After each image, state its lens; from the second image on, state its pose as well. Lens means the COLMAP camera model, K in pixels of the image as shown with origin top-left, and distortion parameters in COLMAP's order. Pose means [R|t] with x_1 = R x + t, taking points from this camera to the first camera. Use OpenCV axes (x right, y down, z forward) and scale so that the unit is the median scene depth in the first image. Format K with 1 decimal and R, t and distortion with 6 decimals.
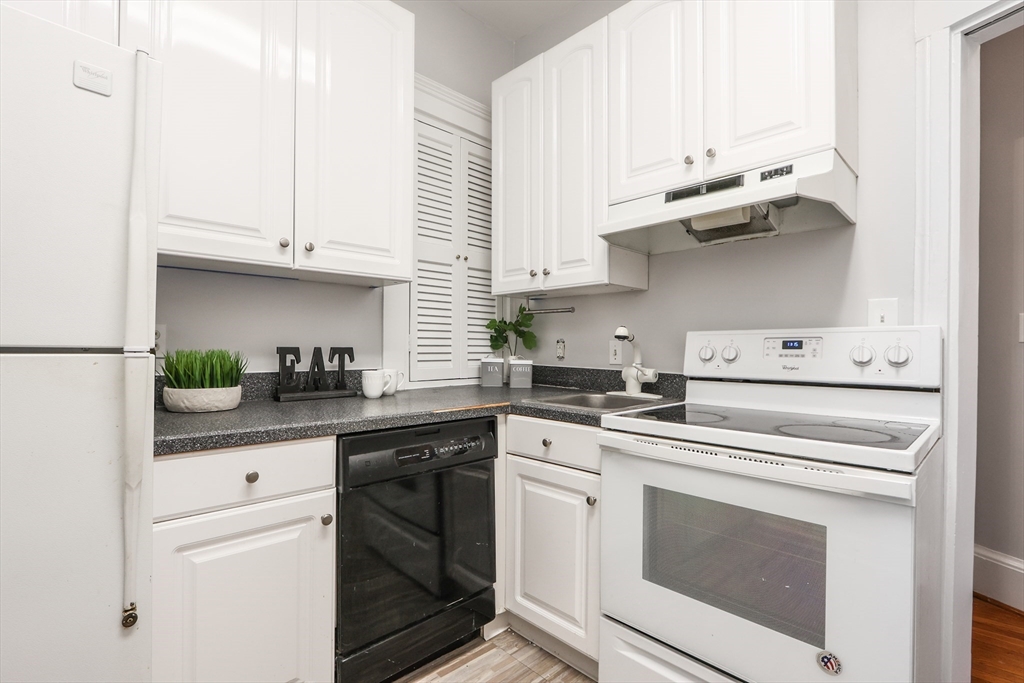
lens RADIAL K [[478.2, 0, 512.2], [0, 478.2, 348.5], [0, 0, 1]] dist [-0.020266, 0.004515]
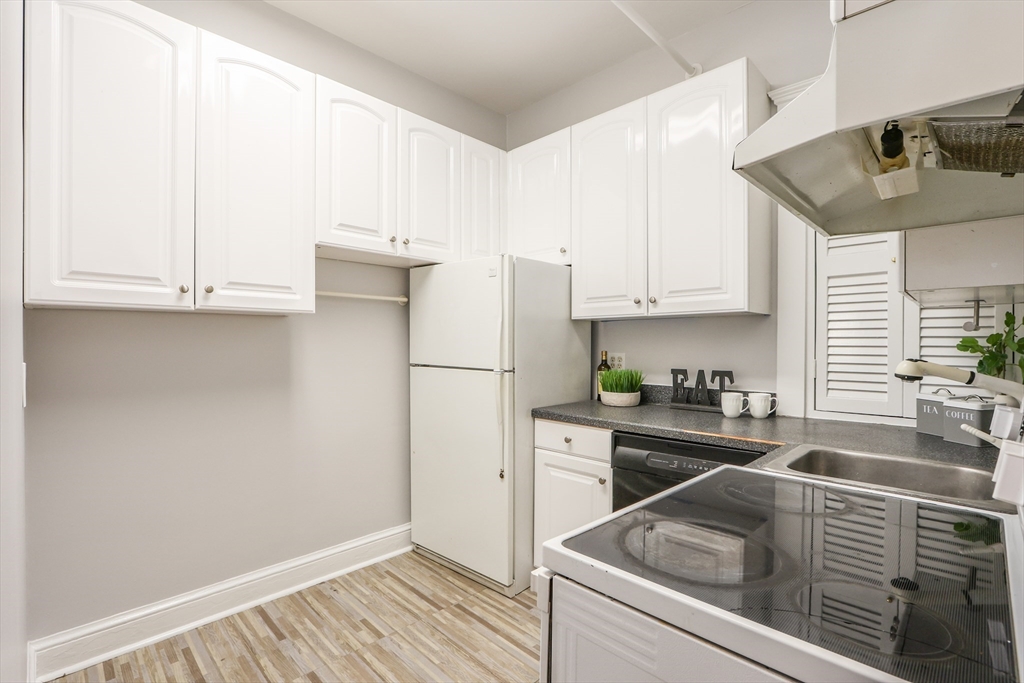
lens RADIAL K [[478.2, 0, 512.3], [0, 478.2, 342.7], [0, 0, 1]] dist [-0.020266, 0.004515]
pose [[0.008164, -0.008688, -0.999929, 0.884140], [-0.005962, 0.999944, -0.008737, -0.062718], [0.999949, 0.006033, 0.008112, 0.505091]]
